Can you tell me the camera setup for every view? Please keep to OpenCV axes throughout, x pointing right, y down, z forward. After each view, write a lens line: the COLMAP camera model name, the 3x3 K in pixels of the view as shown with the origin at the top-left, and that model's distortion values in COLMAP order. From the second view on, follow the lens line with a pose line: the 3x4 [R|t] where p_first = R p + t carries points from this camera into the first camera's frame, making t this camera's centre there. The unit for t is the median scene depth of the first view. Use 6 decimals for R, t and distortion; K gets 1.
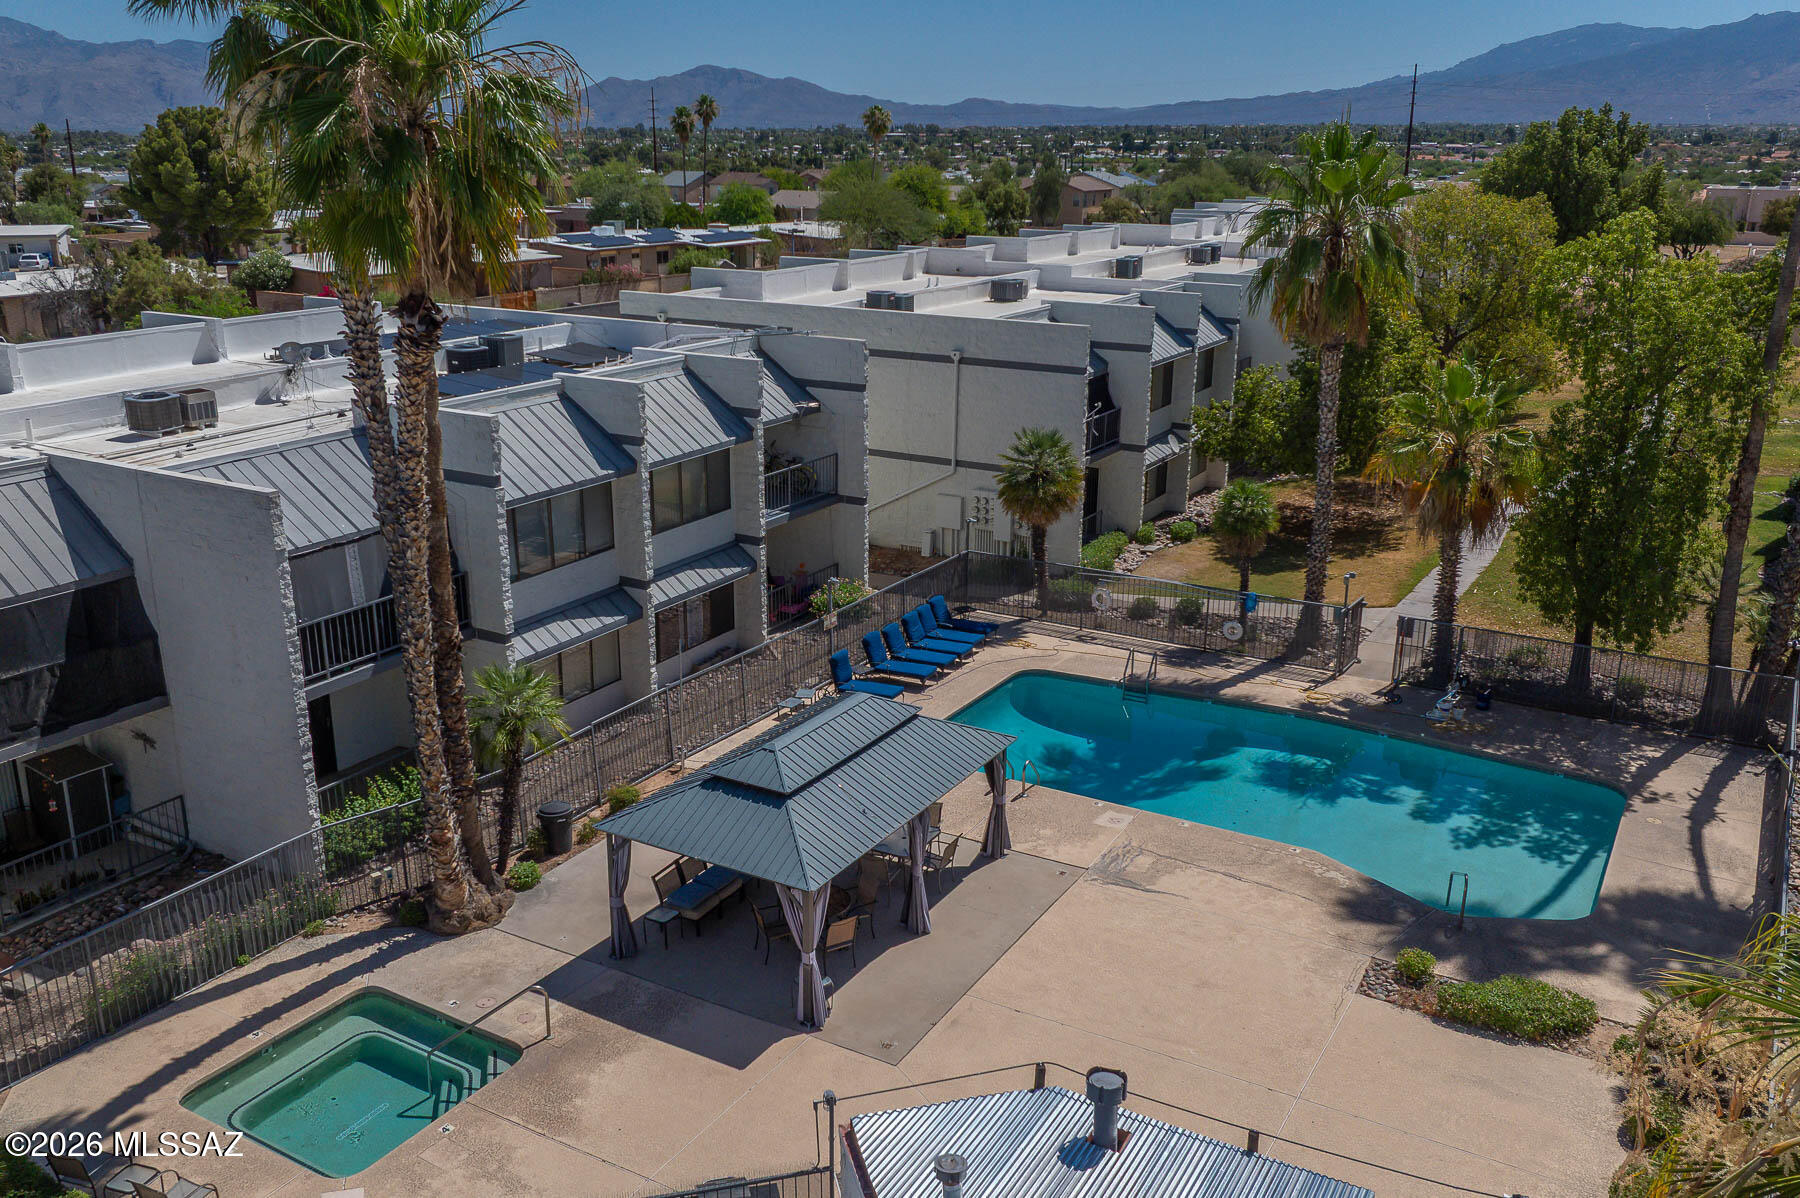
lens RADIAL K [[1492.2, 0, 897.3], [0, 1492.2, 601.2], [0, 0, 1]] dist [-0.005674, -0.032923]
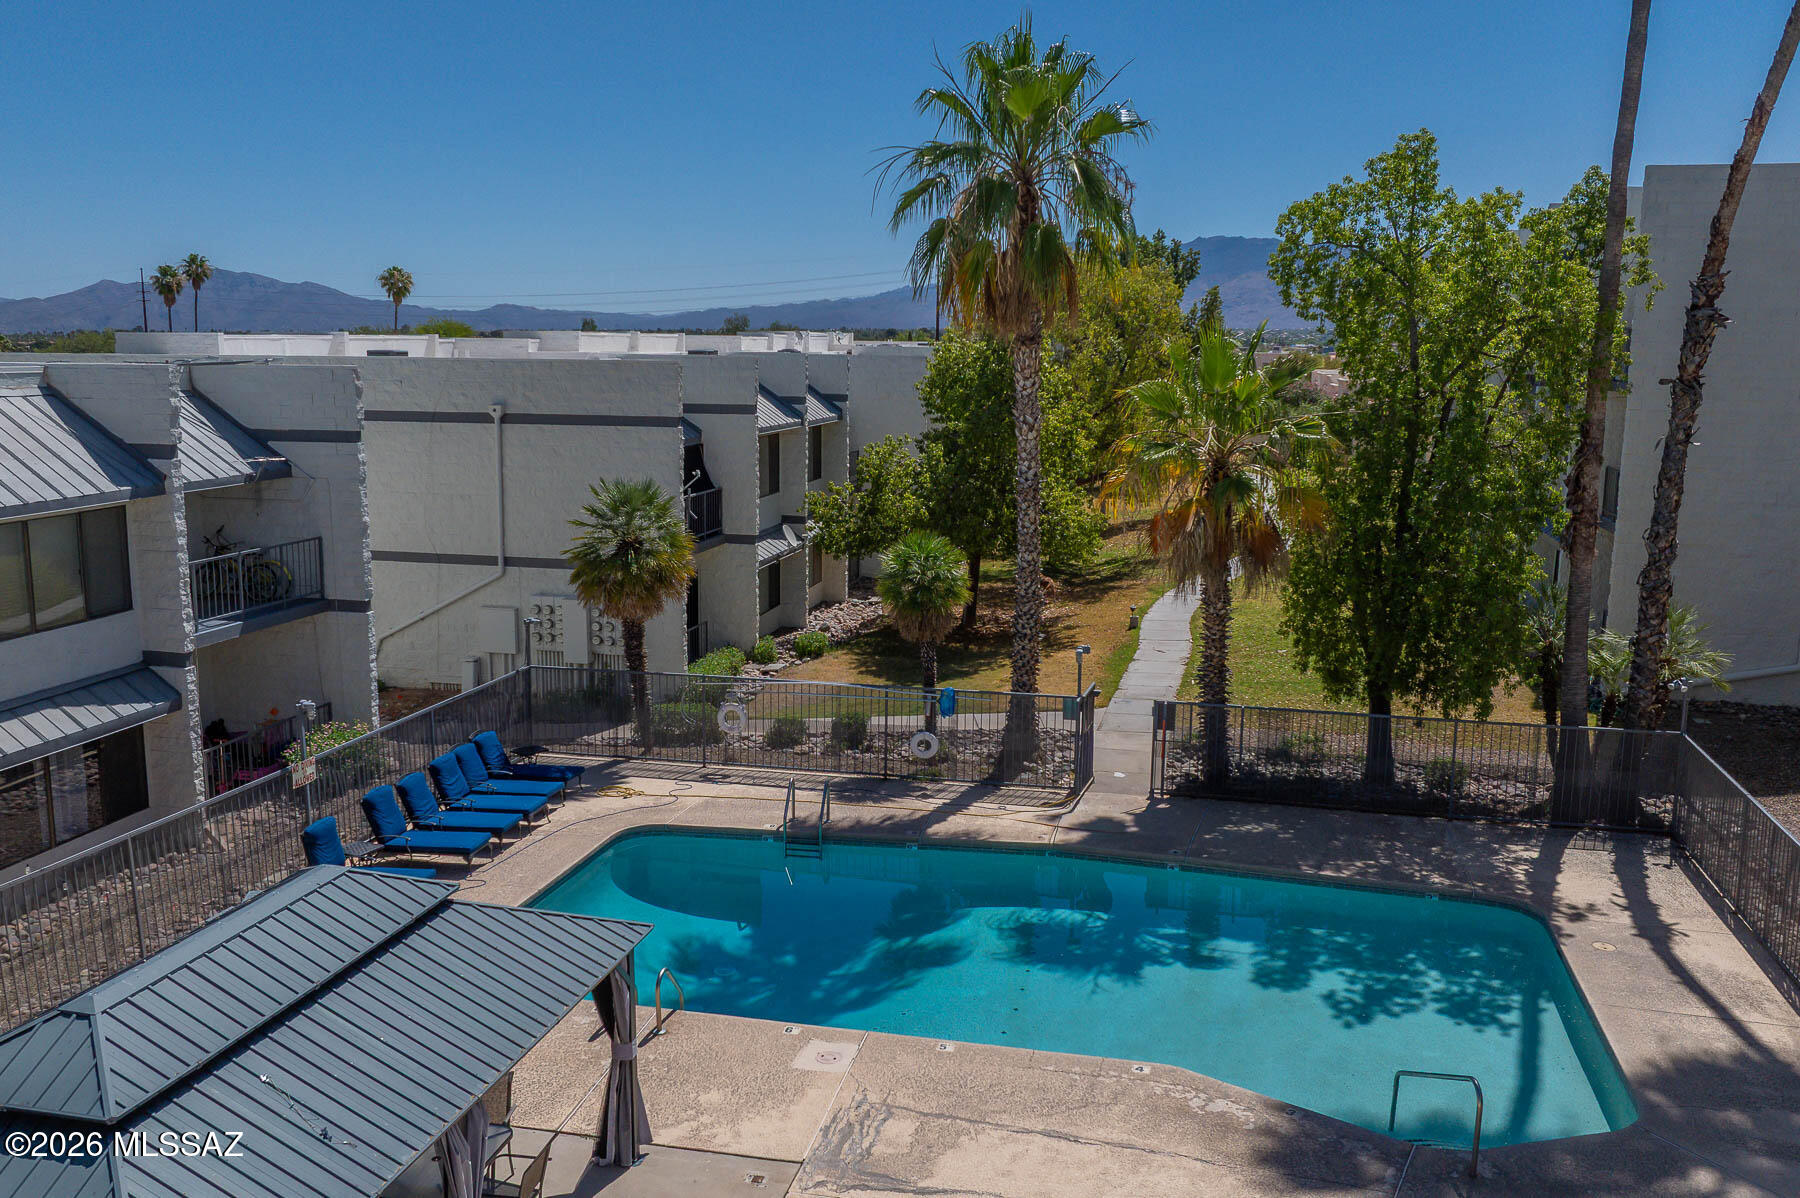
lens RADIAL K [[1492.2, 0, 897.9], [0, 1492.2, 605.7], [0, 0, 1]] dist [-0.005674, -0.032923]
pose [[0.954817, -0.049664, 0.293015, 0.011270], [0.086513, 0.989688, -0.114165, 0.035739], [-0.284323, 0.134357, 0.949267, 0.348529]]
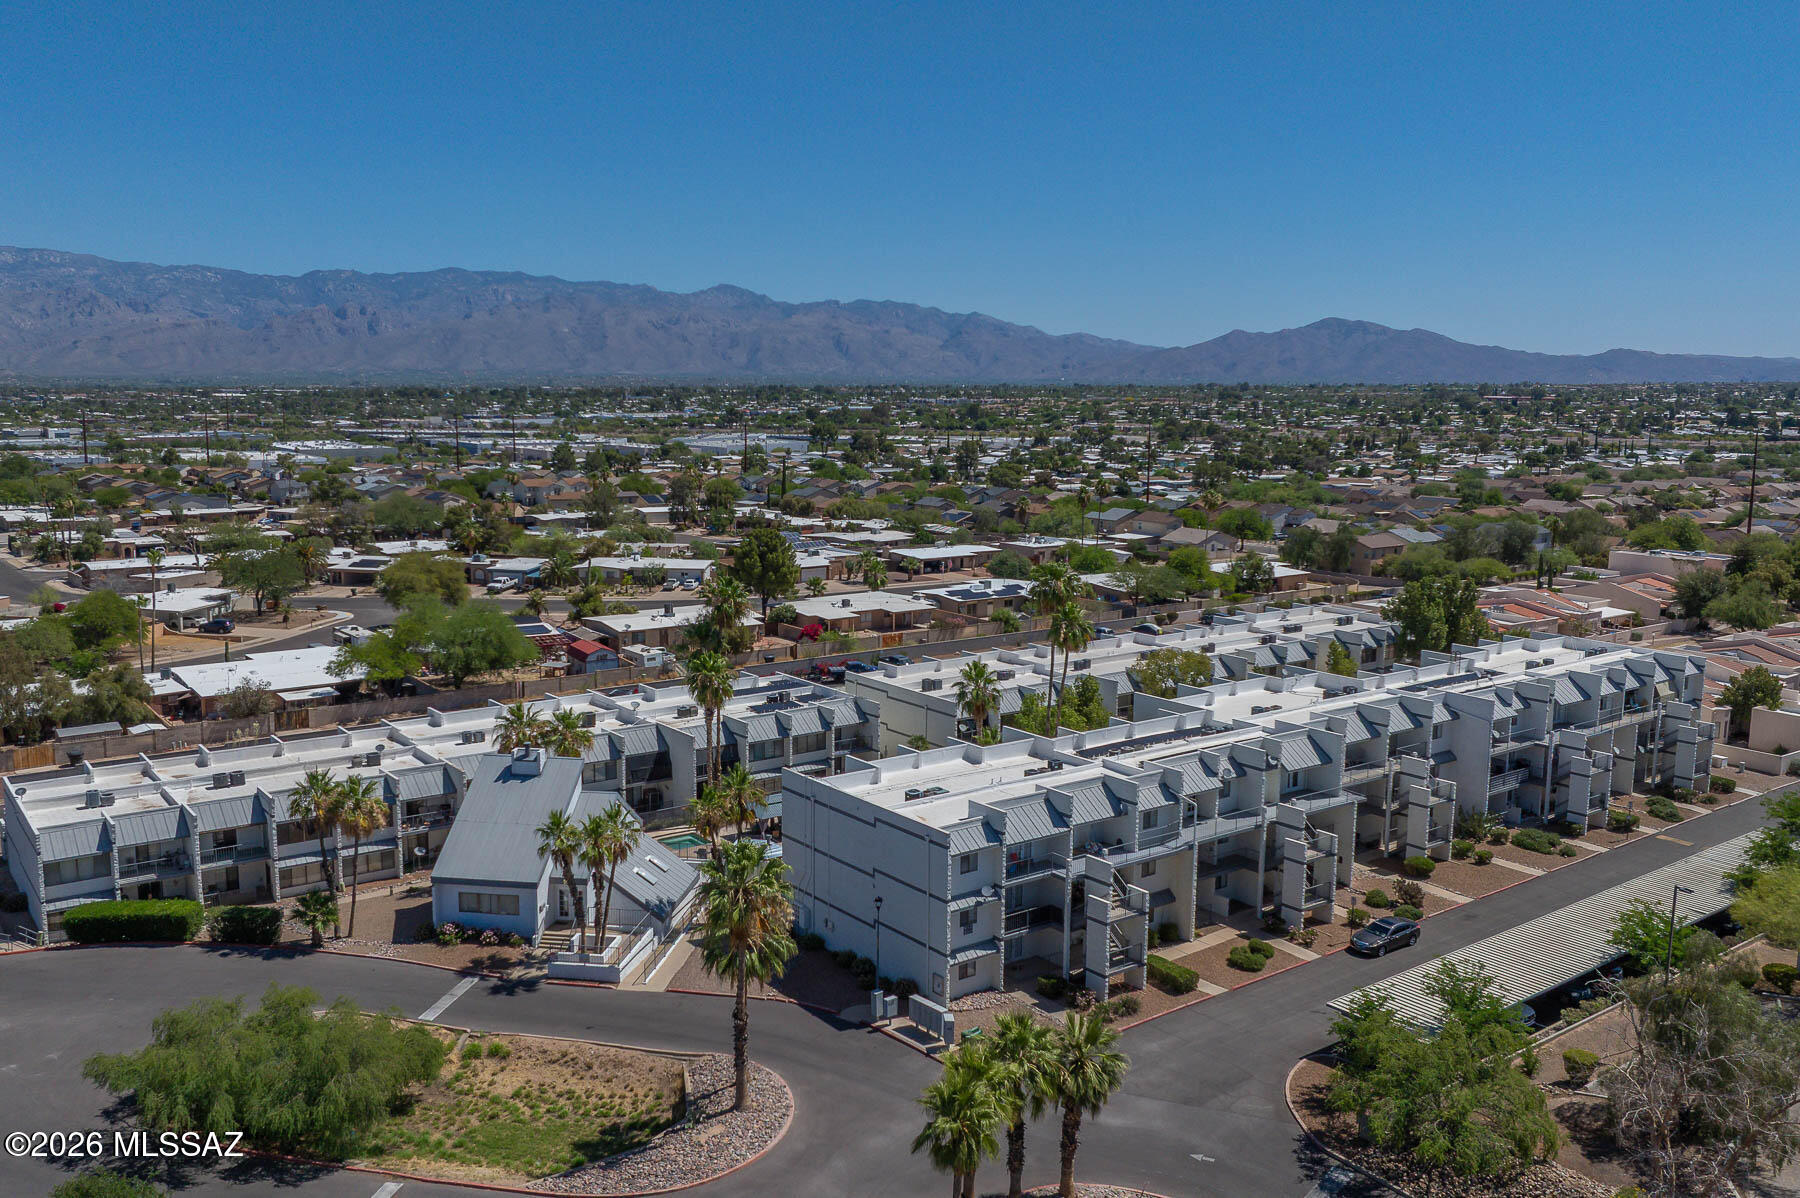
lens RADIAL K [[1492.2, 0, 903.1], [0, 1492.2, 637.2], [0, 0, 1]] dist [-0.005674, -0.032923]
pose [[0.921185, 0.070566, -0.382674, 1.461961], [-0.120186, 0.986933, -0.107323, 0.035620], [0.370100, 0.144856, 0.917629, -2.330174]]
